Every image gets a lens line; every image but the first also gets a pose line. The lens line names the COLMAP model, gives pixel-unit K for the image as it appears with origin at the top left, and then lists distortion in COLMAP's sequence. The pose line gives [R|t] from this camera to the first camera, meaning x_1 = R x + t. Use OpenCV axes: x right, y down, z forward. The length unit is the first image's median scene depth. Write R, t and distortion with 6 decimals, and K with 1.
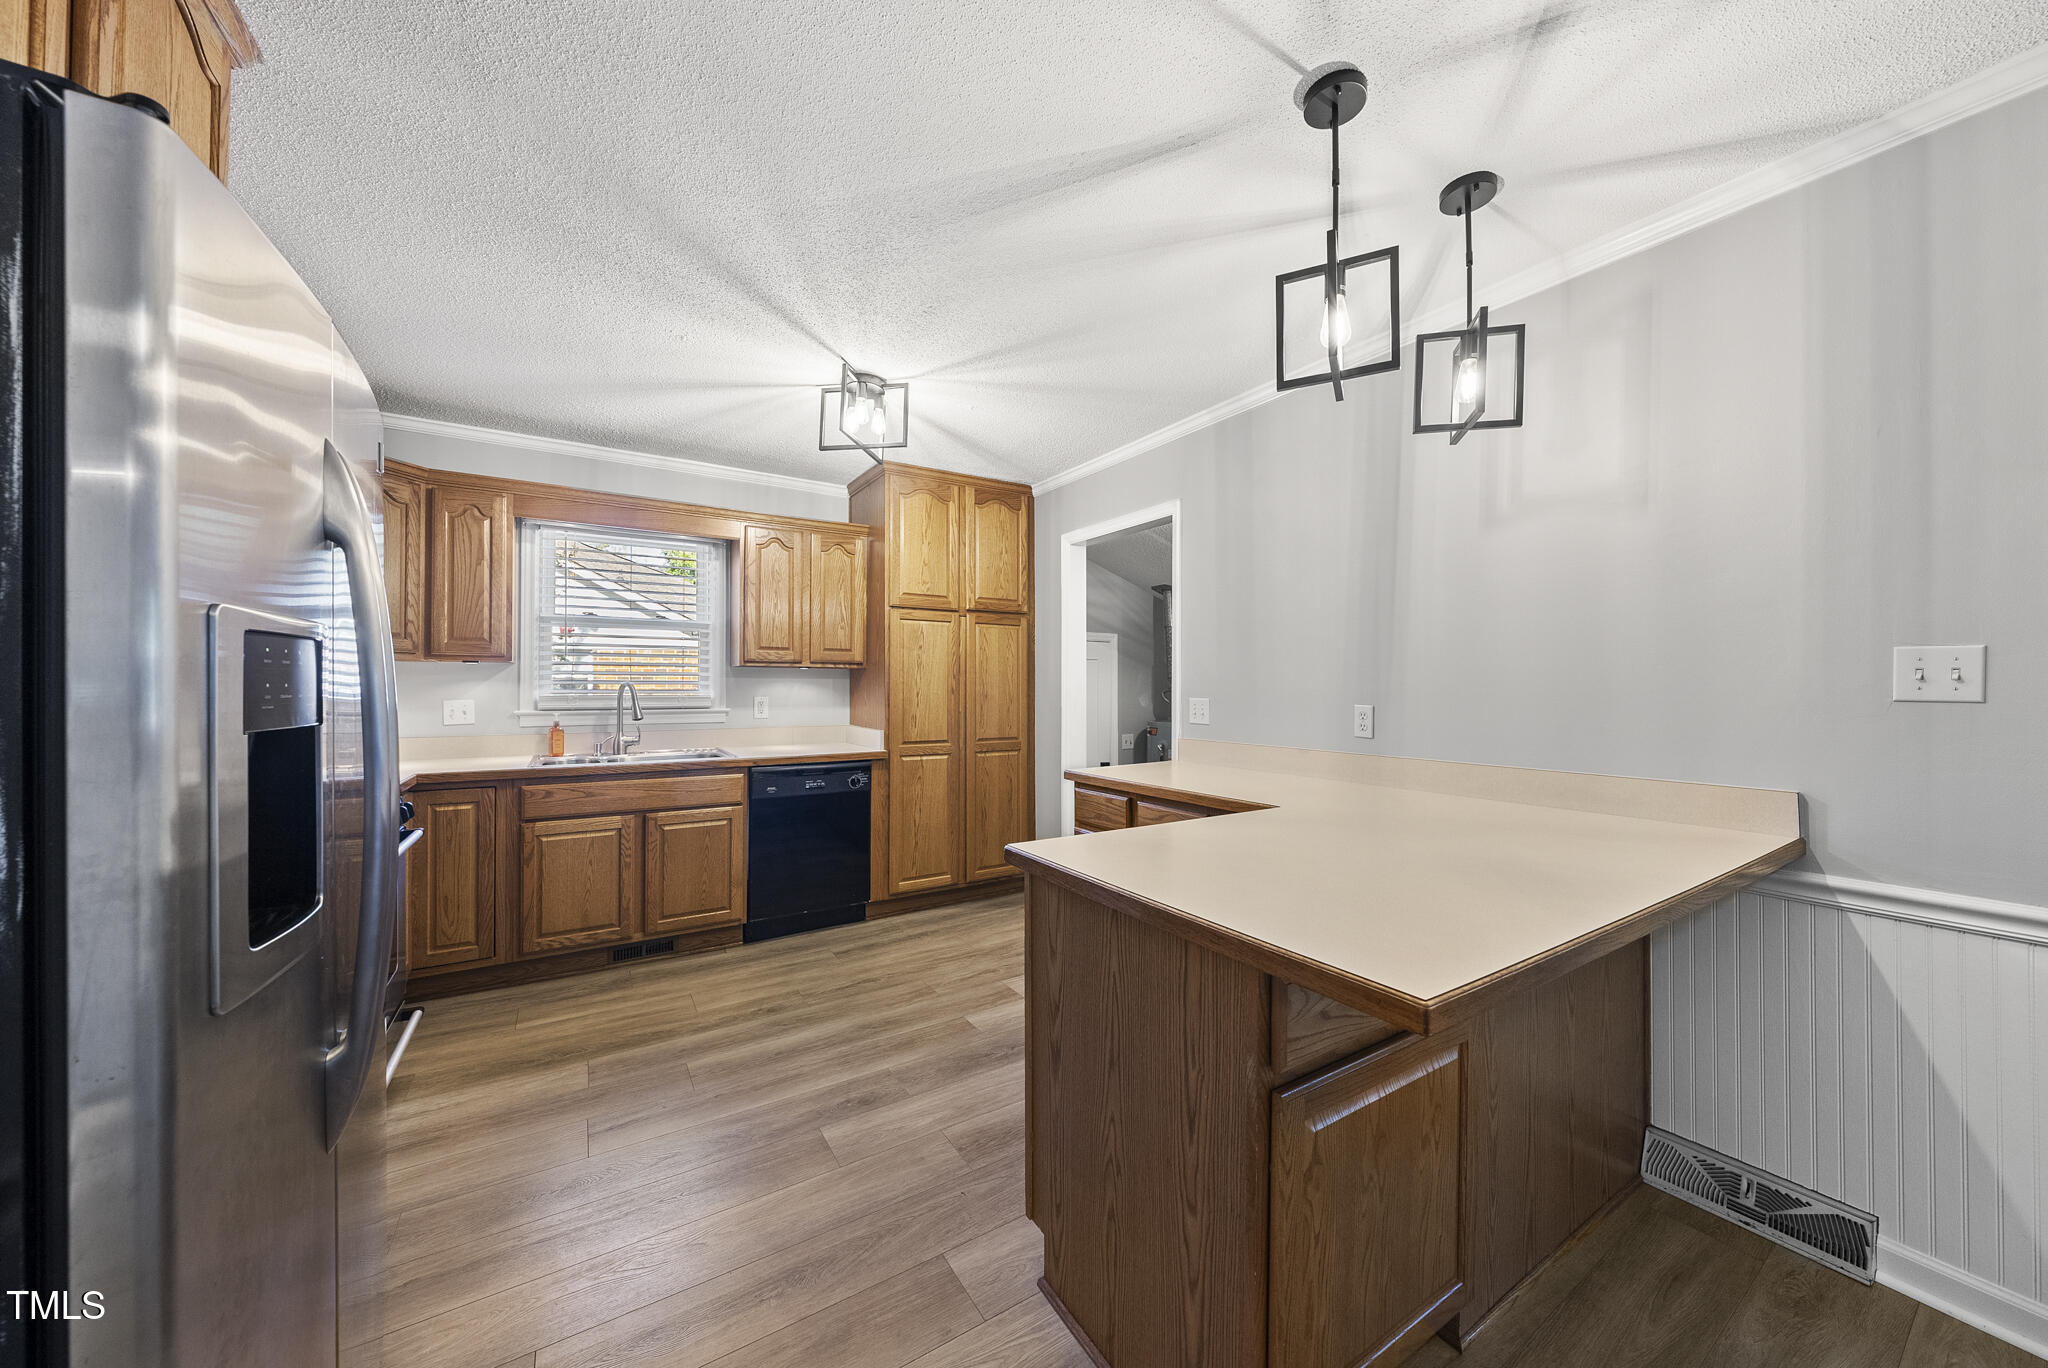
lens RADIAL K [[704.4, 0, 1029.6], [0, 704.4, 684.9], [0, 0, 1]] dist [-0.003424, -0.000121]
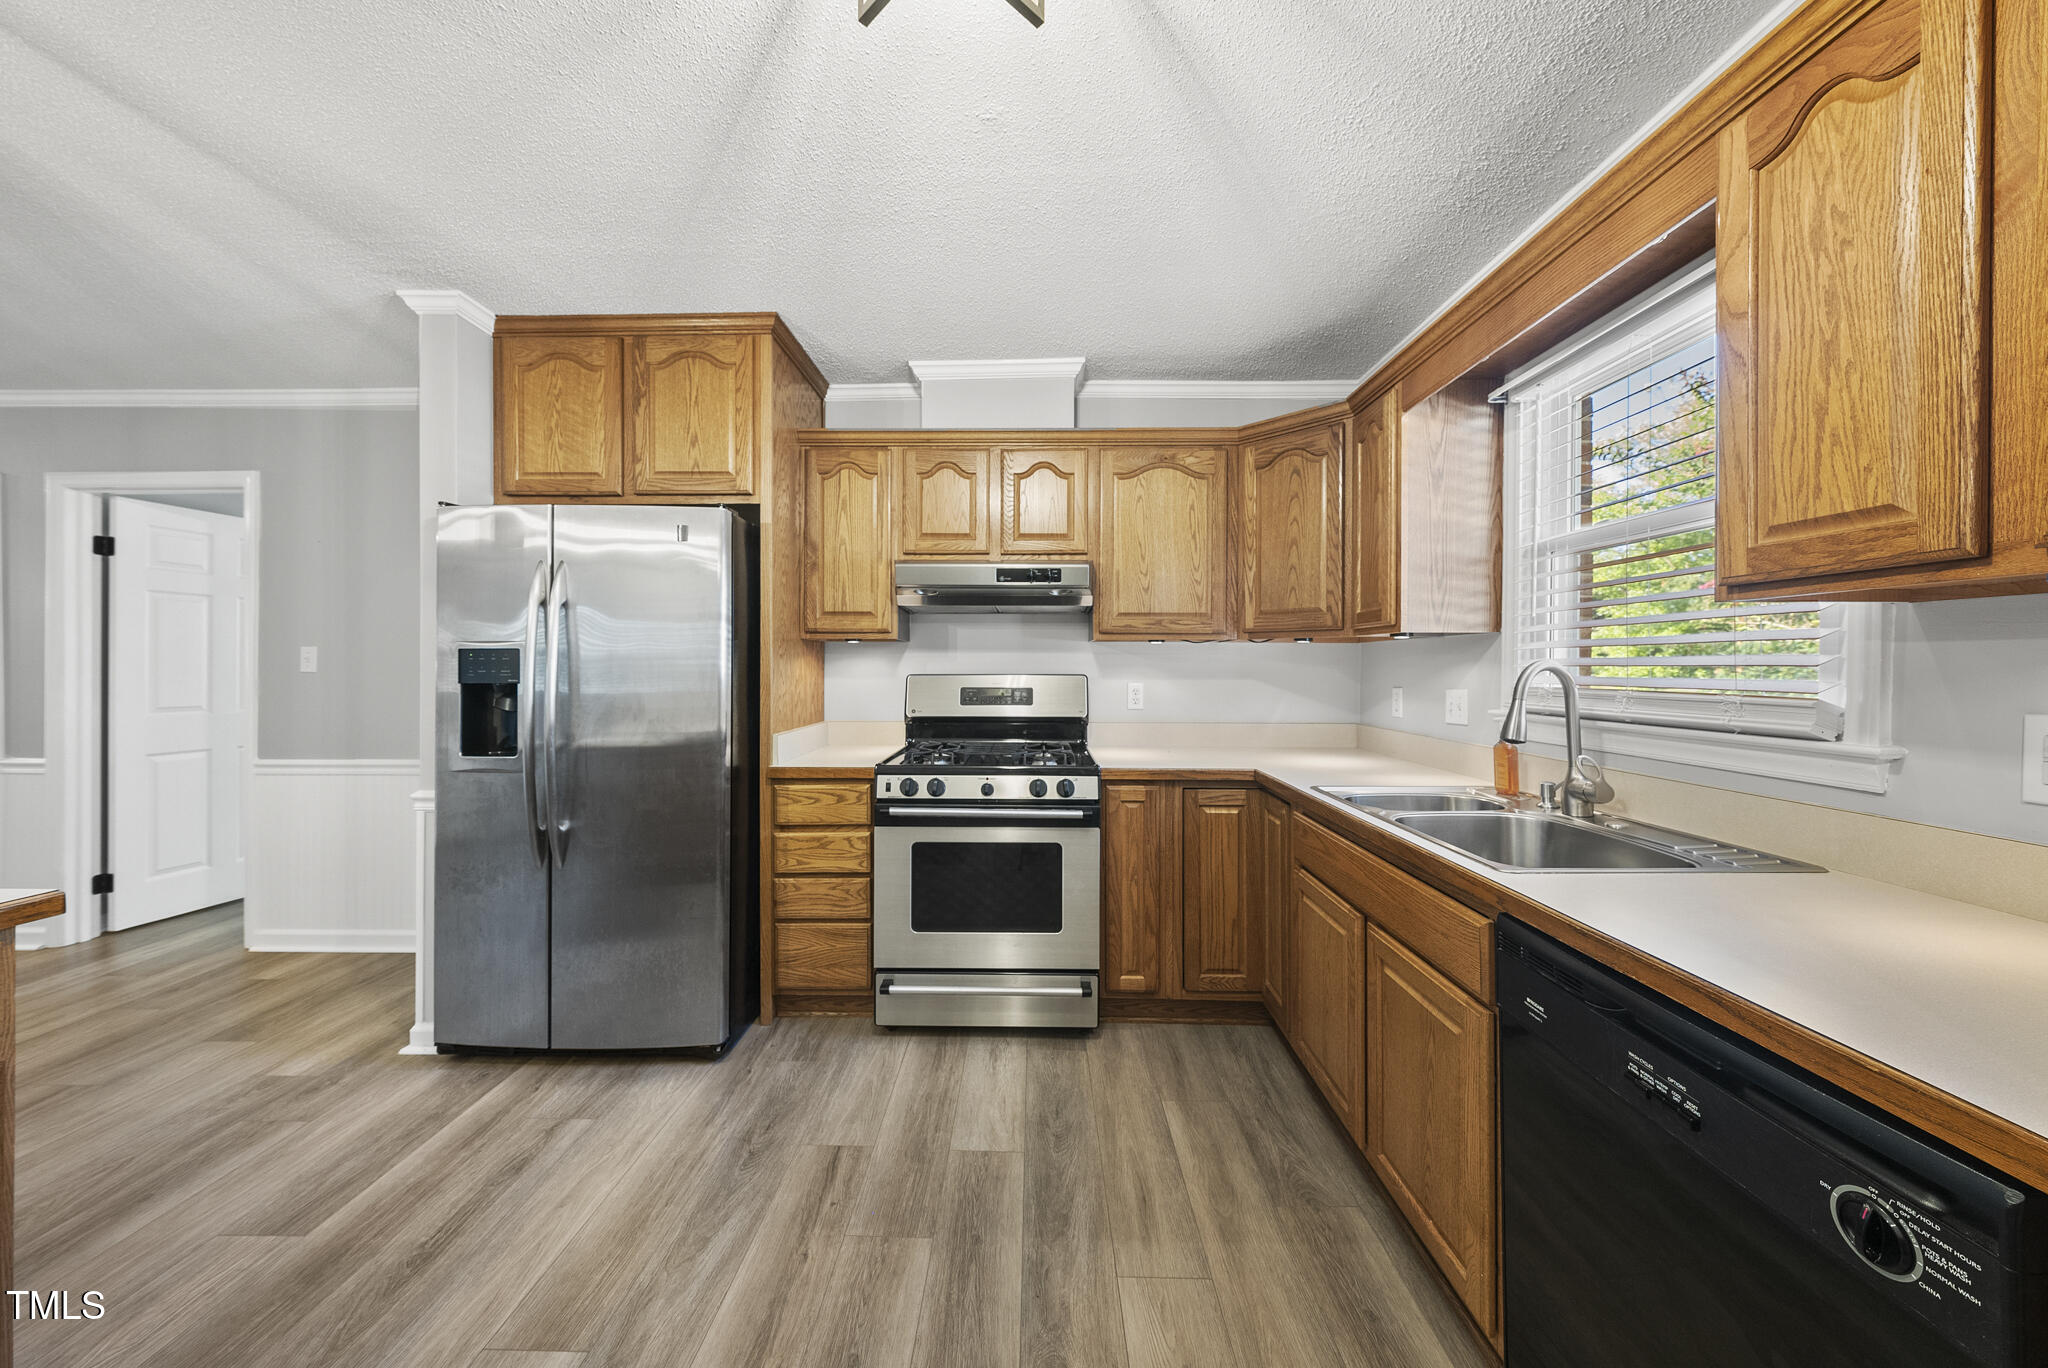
lens RADIAL K [[704.4, 0, 1018.0], [0, 704.4, 666.2], [0, 0, 1]] dist [-0.003424, -0.000121]
pose [[-0.553343, -0.005357, -0.832936, 0.020963], [-0.000792, 0.999982, -0.005906, 0.003966], [0.832953, -0.002609, -0.553337, 1.336932]]
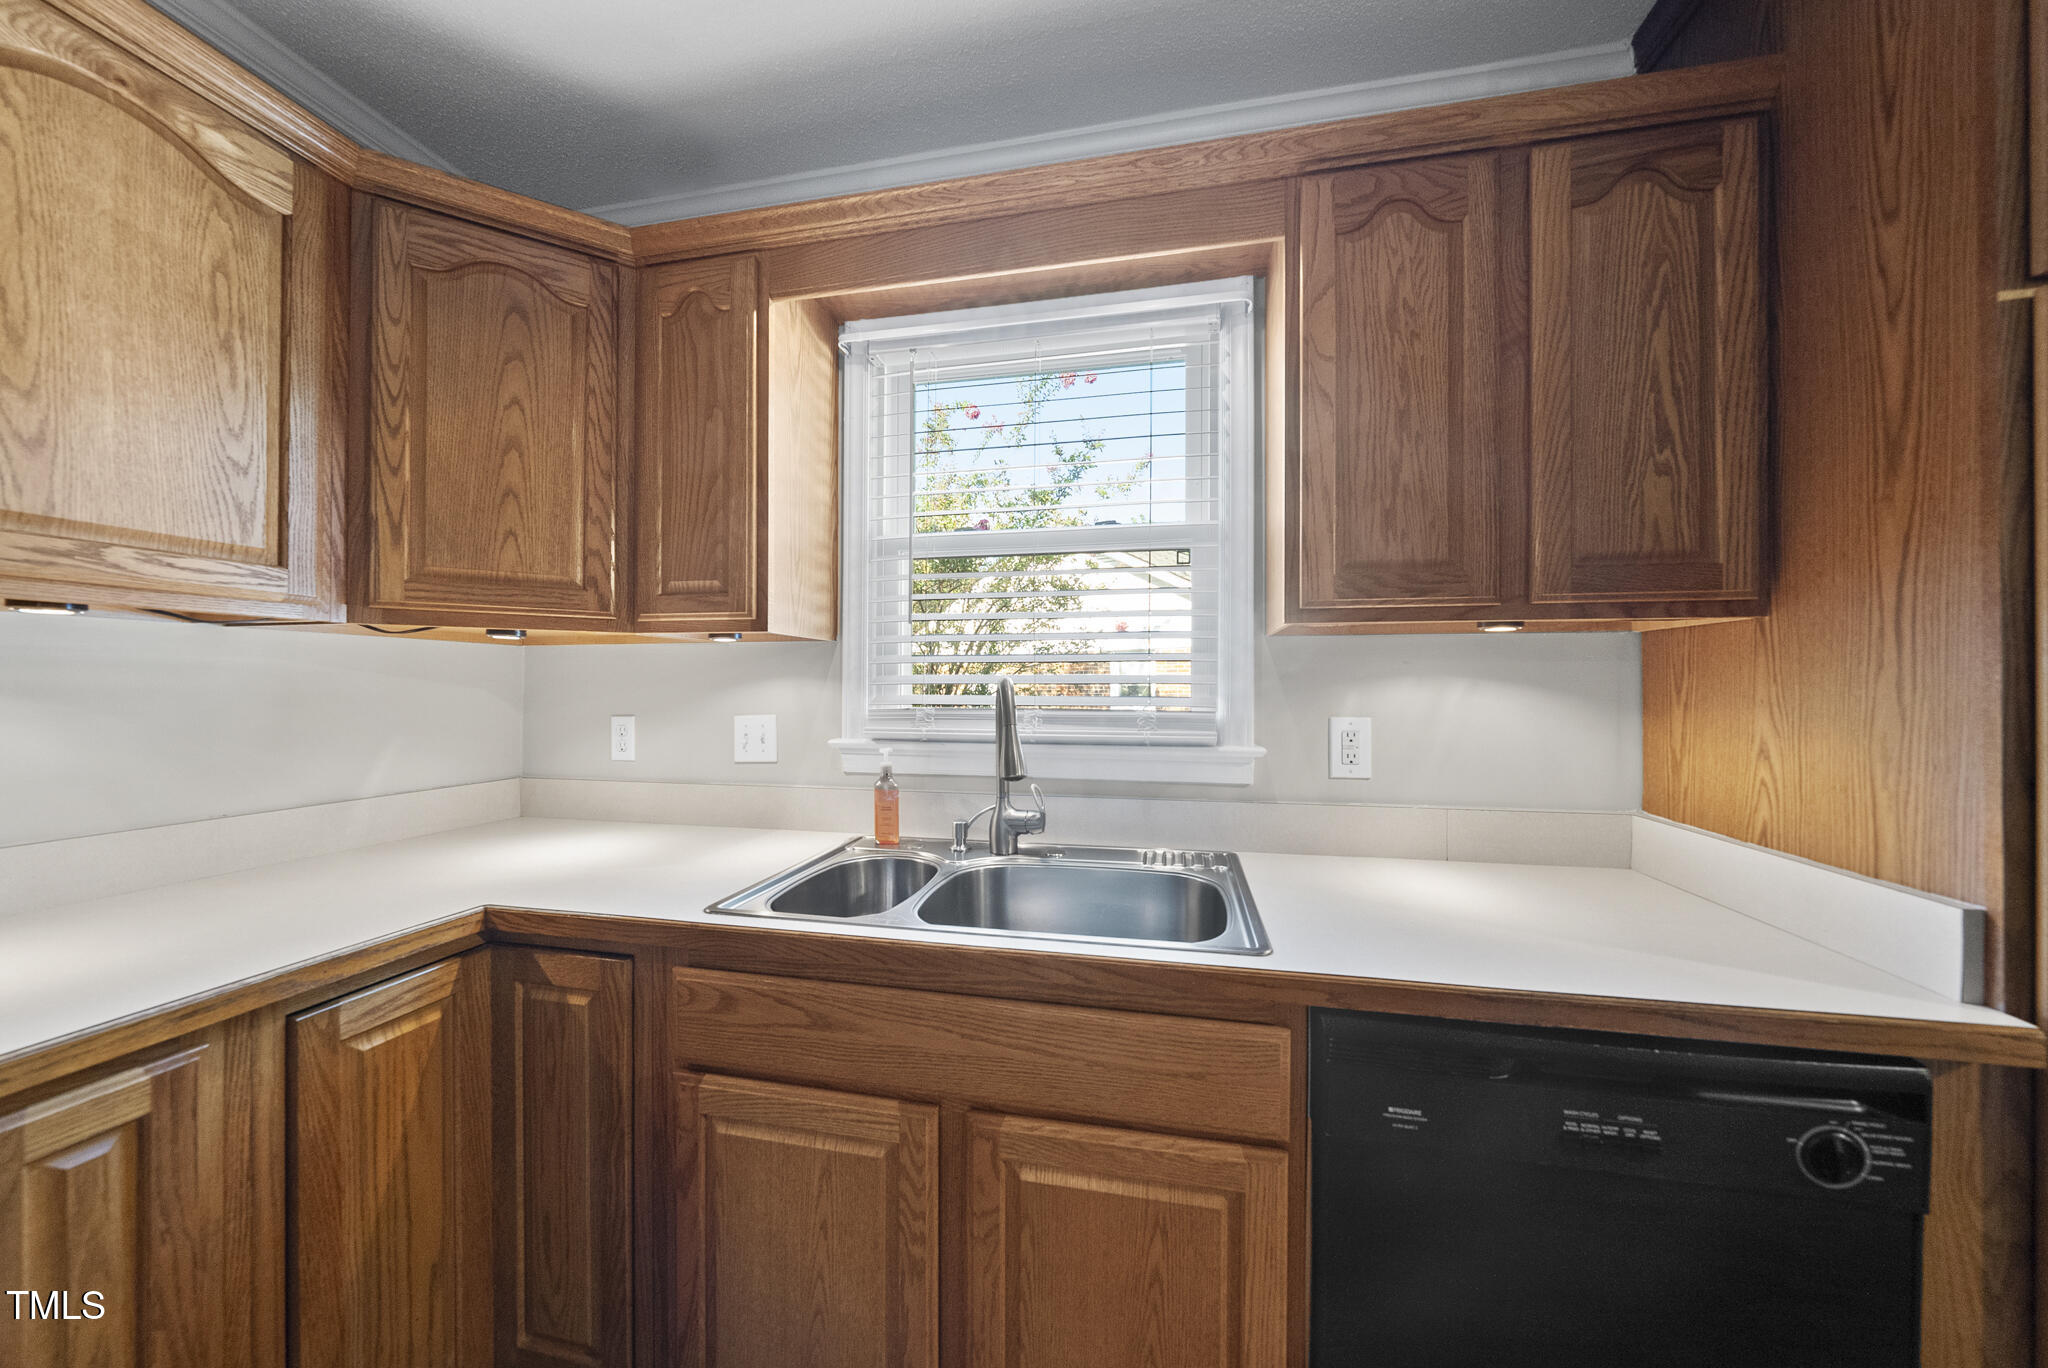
lens RADIAL K [[704.4, 0, 1036.0], [0, 704.4, 689.6], [0, 0, 1]] dist [-0.003424, -0.000121]
pose [[0.720832, 0.001833, -0.693108, -0.393881], [0.003180, 0.999977, 0.005952, 0.000892], [0.693103, -0.006494, 0.720809, 1.002403]]
